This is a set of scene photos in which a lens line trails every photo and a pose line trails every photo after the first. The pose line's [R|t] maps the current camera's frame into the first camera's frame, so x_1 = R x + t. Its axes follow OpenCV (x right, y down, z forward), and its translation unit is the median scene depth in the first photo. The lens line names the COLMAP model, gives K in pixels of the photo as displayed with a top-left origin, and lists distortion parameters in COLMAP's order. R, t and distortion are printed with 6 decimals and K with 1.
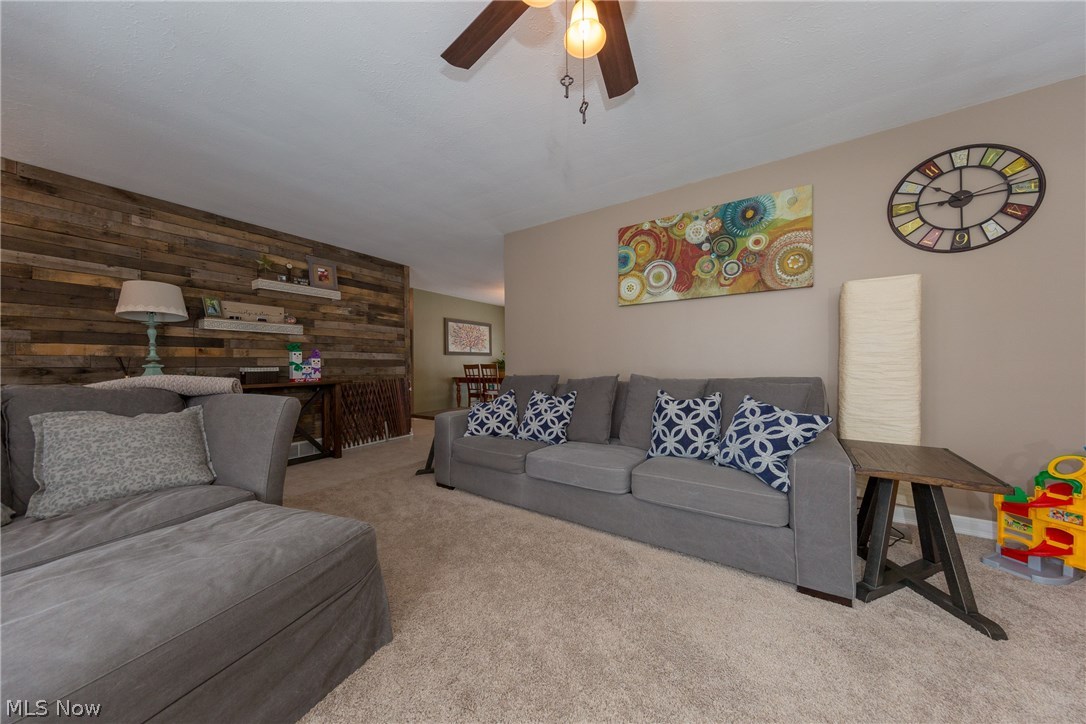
lens RADIAL K [[346.0, 0, 544.3], [0, 346.0, 364.6], [0, 0, 1]] dist [0.002730, 0.000028]
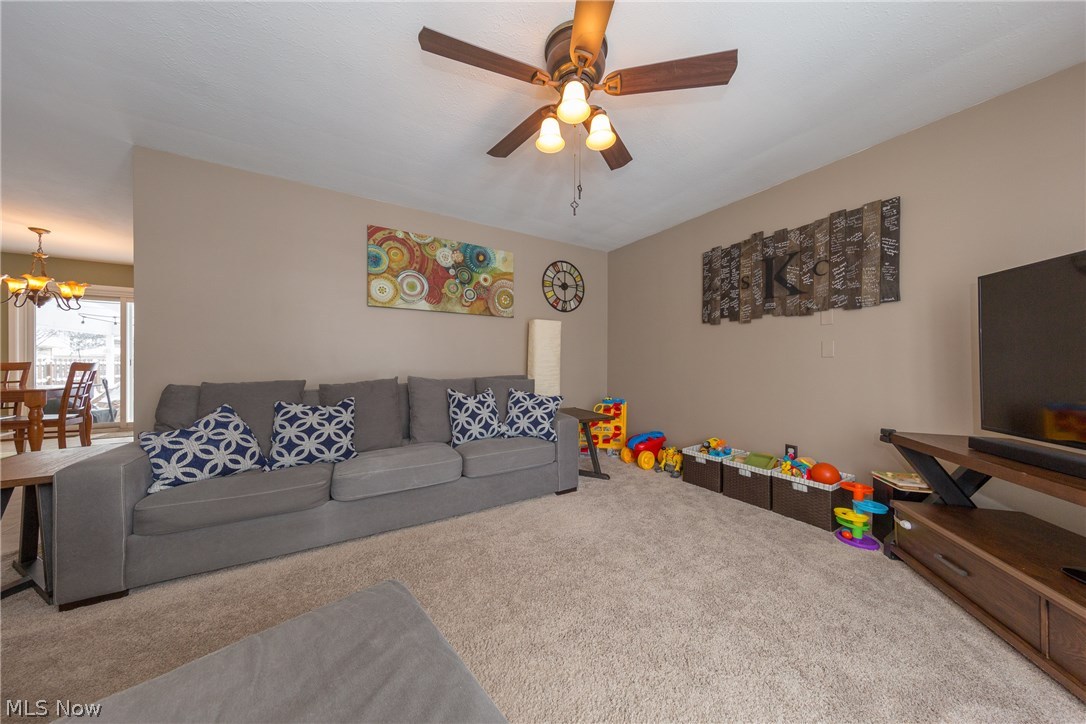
lens RADIAL K [[346.0, 0, 550.7], [0, 346.0, 362.1], [0, 0, 1]] dist [0.002730, 0.000028]
pose [[0.419075, 0.008037, 0.907916, -0.462642], [-0.007452, 0.999958, -0.005412, -0.012192], [-0.907921, -0.004498, 0.419117, 0.145179]]
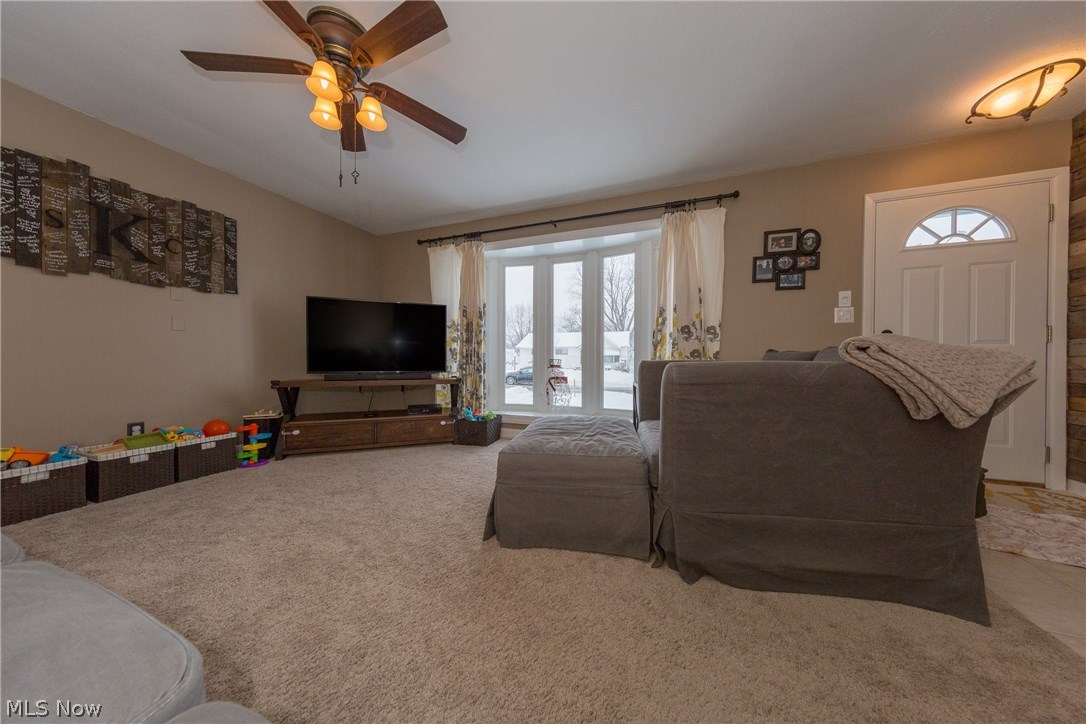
lens RADIAL K [[346.0, 0, 550.2], [0, 346.0, 363.9], [0, 0, 1]] dist [0.002730, 0.000028]
pose [[-0.976292, 0.007472, -0.216331, -0.178718], [0.006042, 0.999955, 0.007270, 0.052845], [0.216375, 0.005791, -0.976293, 0.982712]]
